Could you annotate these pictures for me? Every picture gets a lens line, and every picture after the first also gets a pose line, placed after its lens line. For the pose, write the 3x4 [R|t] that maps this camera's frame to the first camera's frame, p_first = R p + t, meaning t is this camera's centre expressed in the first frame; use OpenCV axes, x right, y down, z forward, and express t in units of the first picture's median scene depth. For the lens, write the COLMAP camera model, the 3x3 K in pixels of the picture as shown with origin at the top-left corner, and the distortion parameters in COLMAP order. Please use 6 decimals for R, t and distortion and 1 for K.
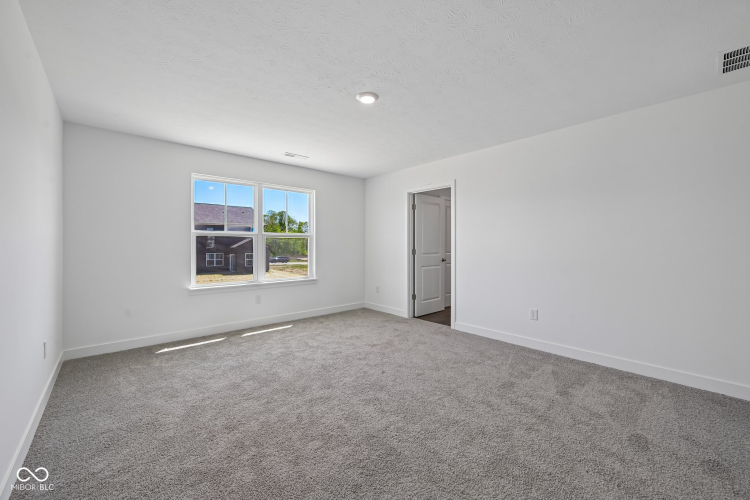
lens RADIAL K [[299.4, 0, 375.6], [0, 299.4, 246.8], [0, 0, 1]] dist [0.000584, 0.000422]
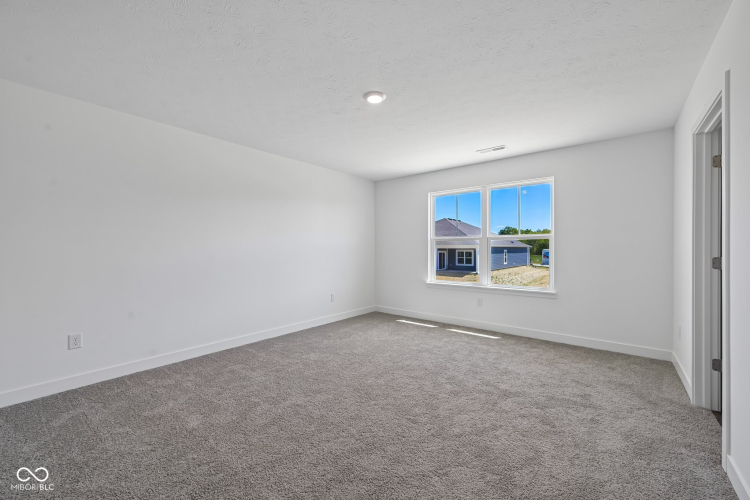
lens RADIAL K [[299.4, 0, 375.6], [0, 299.4, 246.8], [0, 0, 1]] dist [0.000584, 0.000422]
pose [[0.167986, -0.006356, -0.985769, 0.603565], [-0.005729, 0.999956, -0.007424, -0.001847], [0.985773, 0.006895, 0.167943, 0.537521]]
